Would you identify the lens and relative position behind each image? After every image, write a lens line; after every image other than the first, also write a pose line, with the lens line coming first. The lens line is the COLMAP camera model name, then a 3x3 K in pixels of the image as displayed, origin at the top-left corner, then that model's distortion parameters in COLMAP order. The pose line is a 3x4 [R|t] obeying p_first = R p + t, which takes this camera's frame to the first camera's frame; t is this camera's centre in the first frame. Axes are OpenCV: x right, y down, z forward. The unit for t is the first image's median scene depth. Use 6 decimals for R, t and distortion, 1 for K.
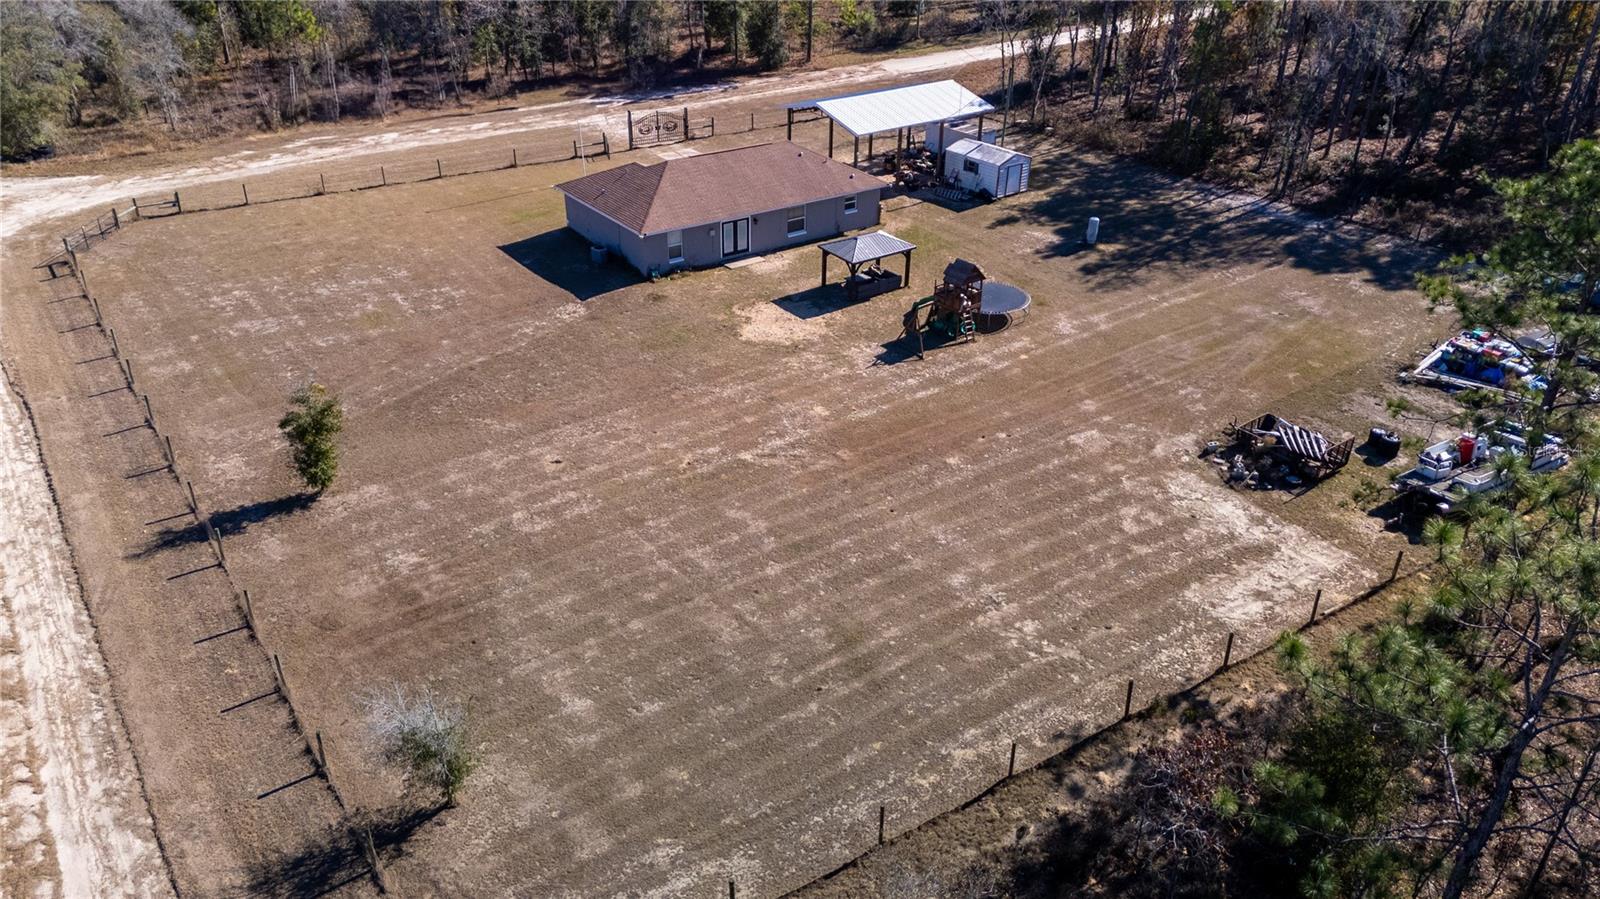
lens RADIAL K [[1175.5, 0, 800.3], [0, 1175.5, 459.9], [0, 0, 1]] dist [0.062409, -0.050777]
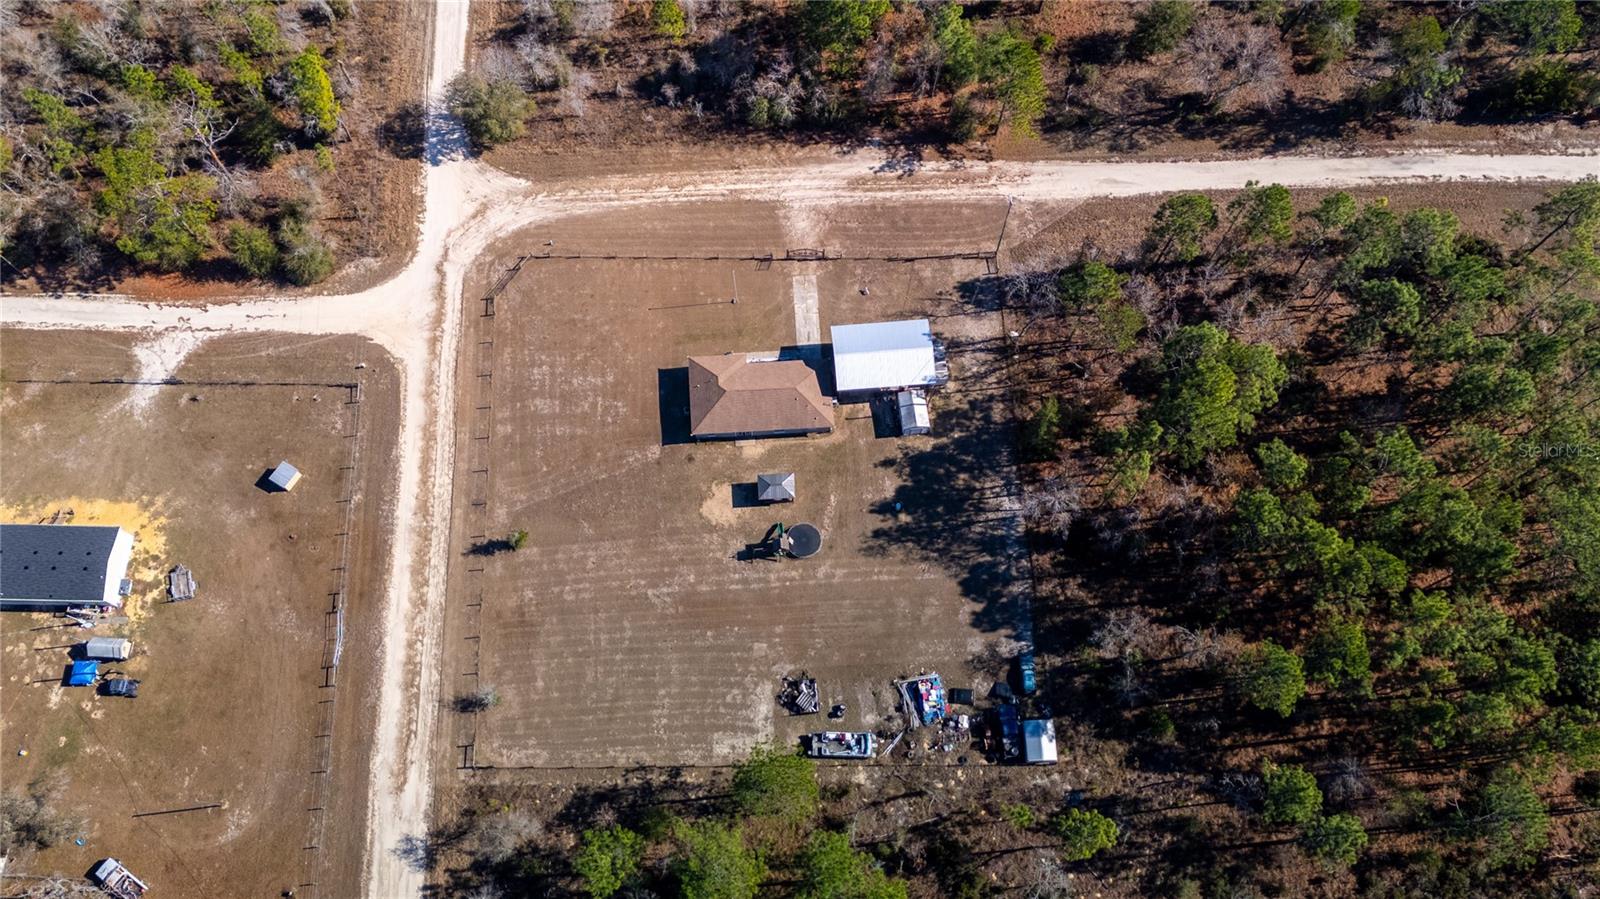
lens RADIAL K [[1278.0, 0, 811.1], [0, 1278.0, 444.1], [0, 0, 1]] dist [0.067594, -0.066592]
pose [[0.844473, 0.500769, -0.189987, 0.536041], [-0.273134, 0.707774, 0.651501, -1.846563], [0.460720, -0.498283, 0.734473, -0.705161]]
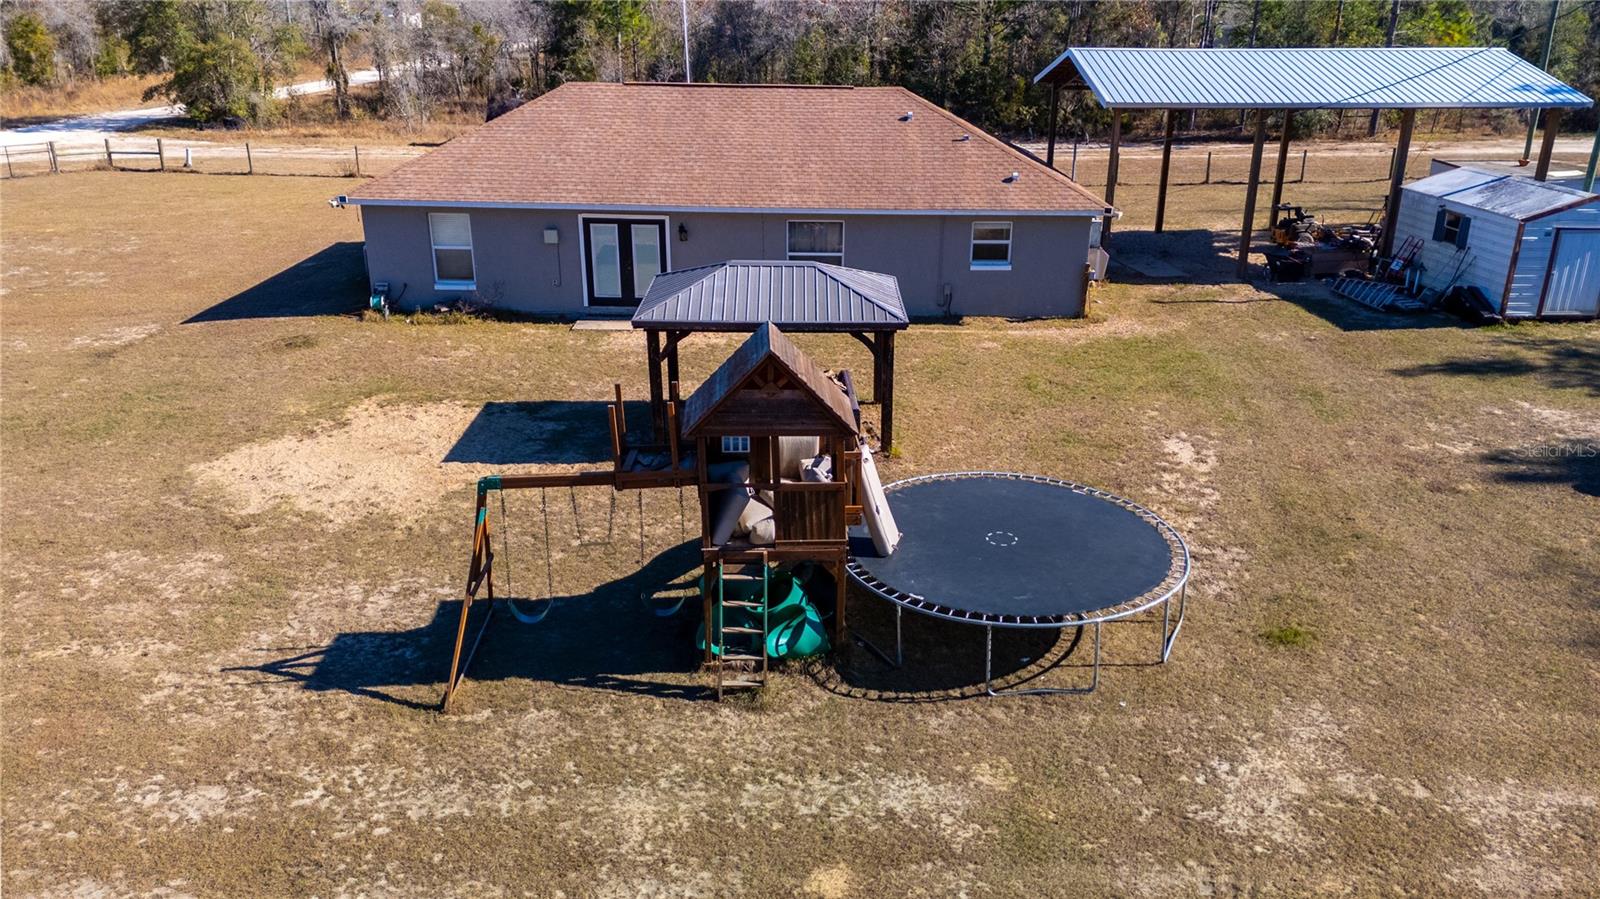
lens RADIAL K [[1175.5, 0, 804.5], [0, 1175.5, 443.0], [0, 0, 1]] dist [0.062409, -0.050777]
pose [[0.811903, 0.196073, -0.549881, 0.246748], [-0.287868, 0.953899, -0.084904, -0.121815], [0.507883, 0.227228, 0.830916, 0.763438]]
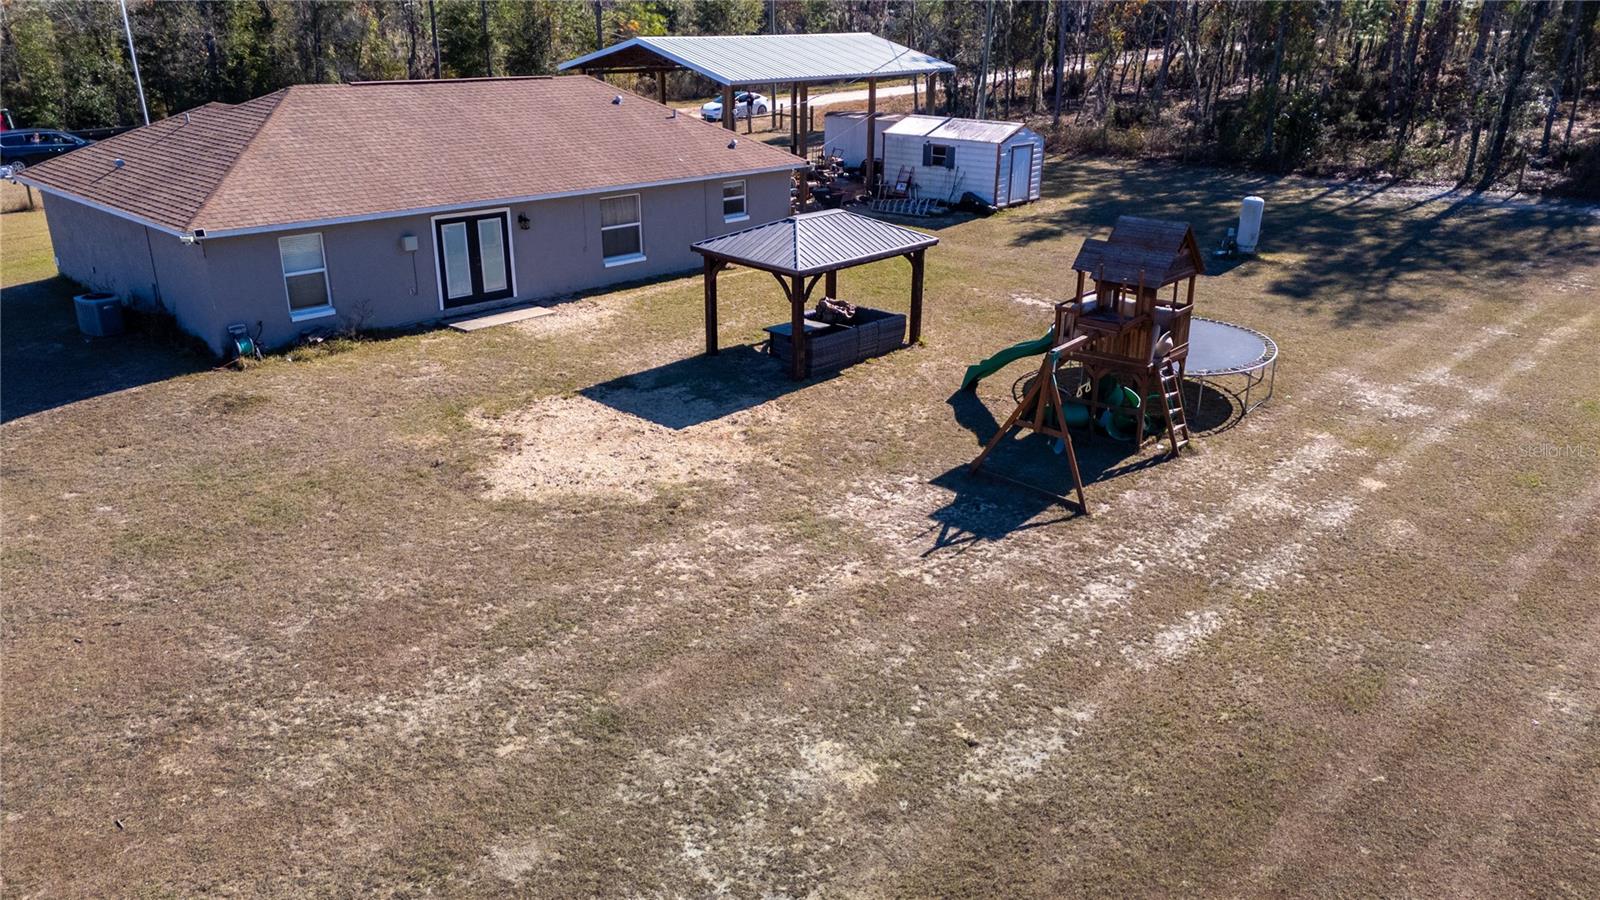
lens RADIAL K [[1175.5, 0, 806.5], [0, 1175.5, 449.2], [0, 0, 1]] dist [0.062409, -0.050777]
pose [[0.981997, -0.072037, 0.174622, -0.020264], [0.098159, 0.984418, -0.145897, -0.058116], [-0.161391, 0.160411, 0.973767, 0.641311]]
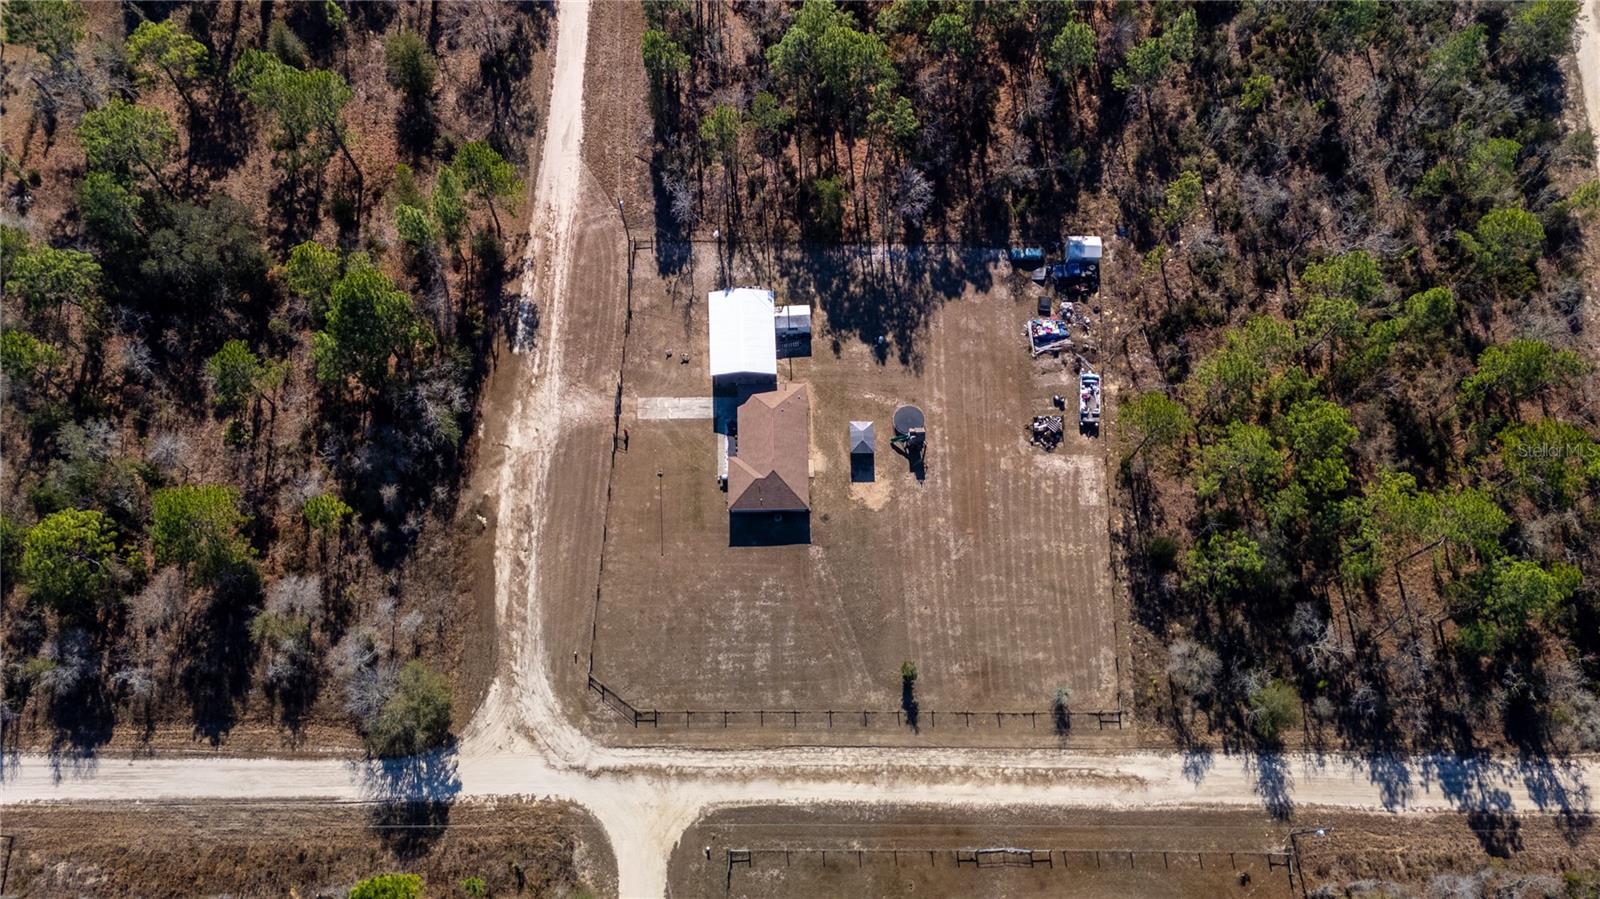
lens RADIAL K [[1175.5, 0, 804.0], [0, 1175.5, 451.7], [0, 0, 1]] dist [0.062409, -0.050777]
pose [[0.575378, -0.765746, 0.287355, -0.735253], [0.393788, 0.567301, 0.723257, -1.974858], [-0.716848, -0.302989, 0.627955, -0.437632]]
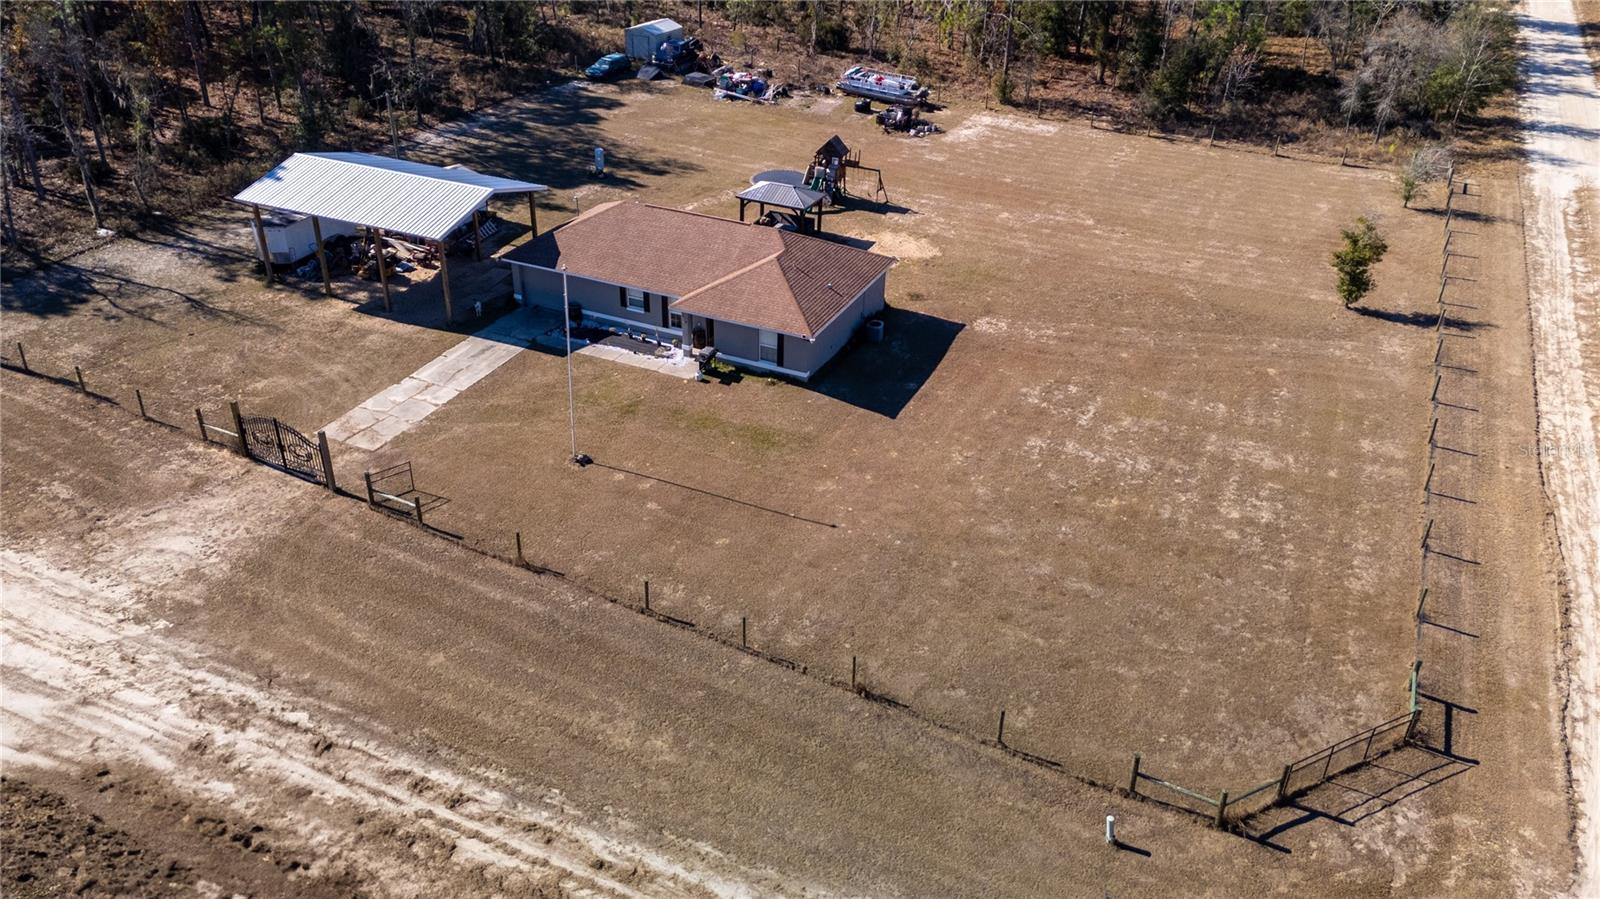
lens RADIAL K [[1175.5, 0, 802.5], [0, 1175.5, 464.1], [0, 0, 1]] dist [0.062409, -0.050777]
pose [[-0.482002, -0.477158, 0.734843, -0.862592], [0.412706, 0.616185, 0.670813, -0.747478], [-0.772883, 0.626607, -0.100076, 1.260163]]
